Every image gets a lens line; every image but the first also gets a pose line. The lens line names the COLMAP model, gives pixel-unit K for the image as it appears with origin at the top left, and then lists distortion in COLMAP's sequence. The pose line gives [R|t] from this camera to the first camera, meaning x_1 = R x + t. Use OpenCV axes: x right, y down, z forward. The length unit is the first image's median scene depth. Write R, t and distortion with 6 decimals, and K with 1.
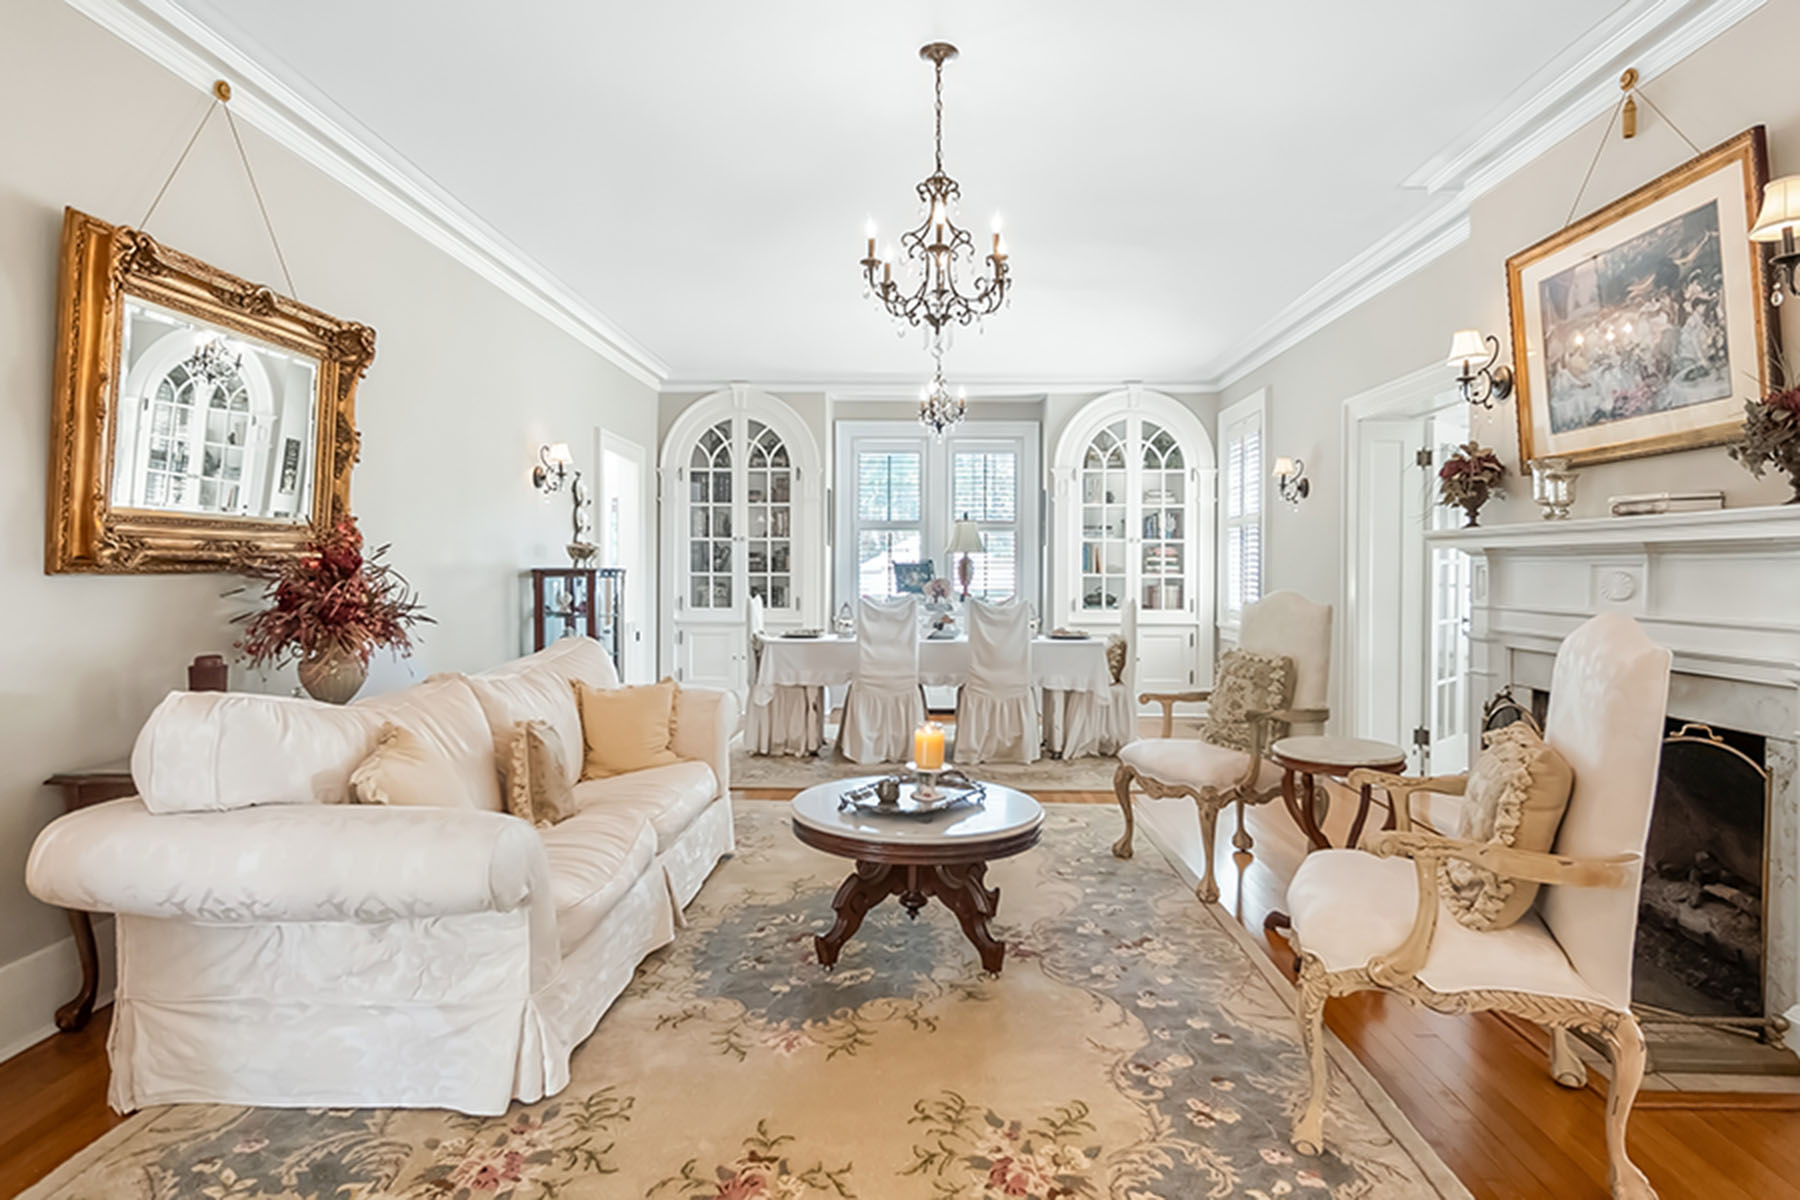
lens RADIAL K [[848.7, 0, 900.0], [0, 848.7, 600.0], [0, 0, 1]] dist [-0.123803, -0.000017]
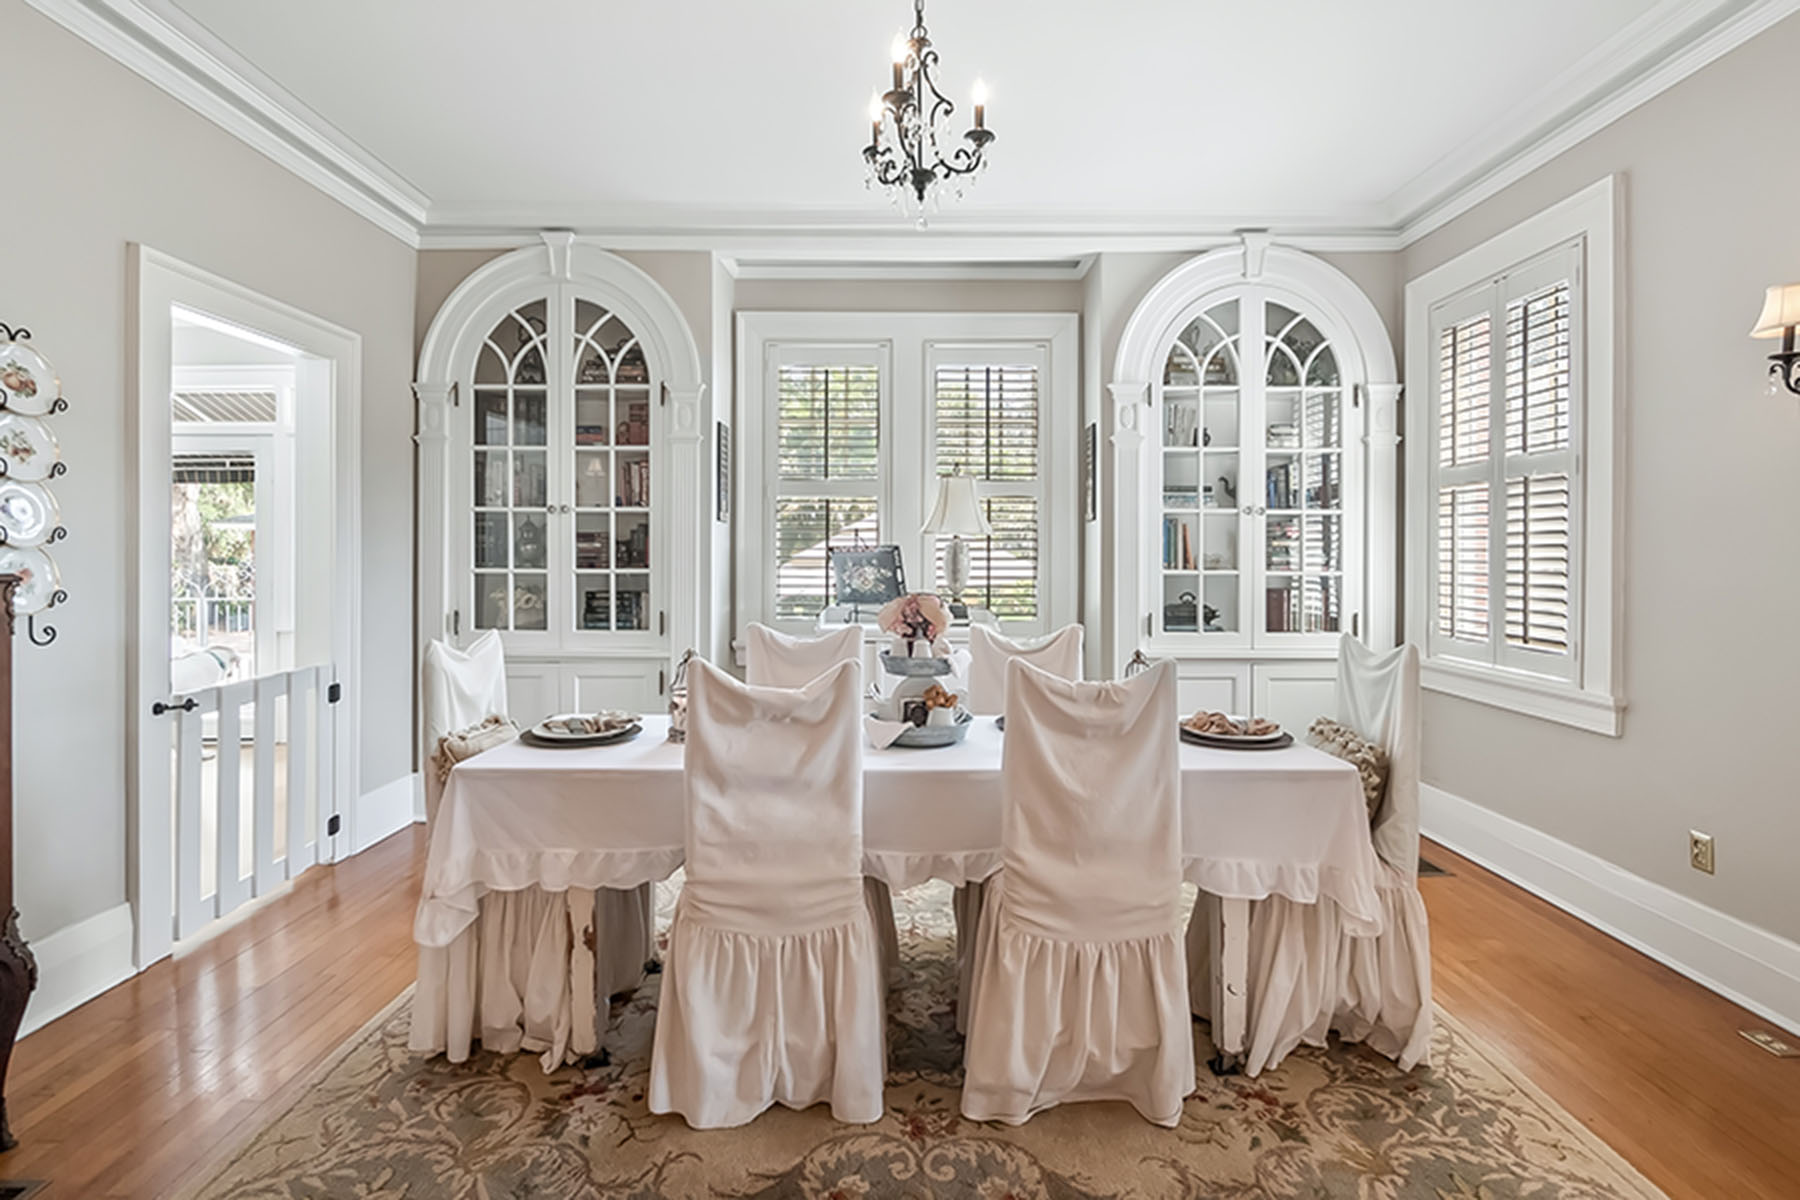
lens RADIAL K [[747.6, 0, 899.3], [0, 747.6, 568.8], [0, 0, 1]] dist [-0.001400, -0.000042]
pose [[0.999250, -0.002636, 0.038639, 0.018530], [0.003160, 0.999903, -0.013529, -0.025138], [-0.038600, 0.013641, 0.999162, 0.499007]]
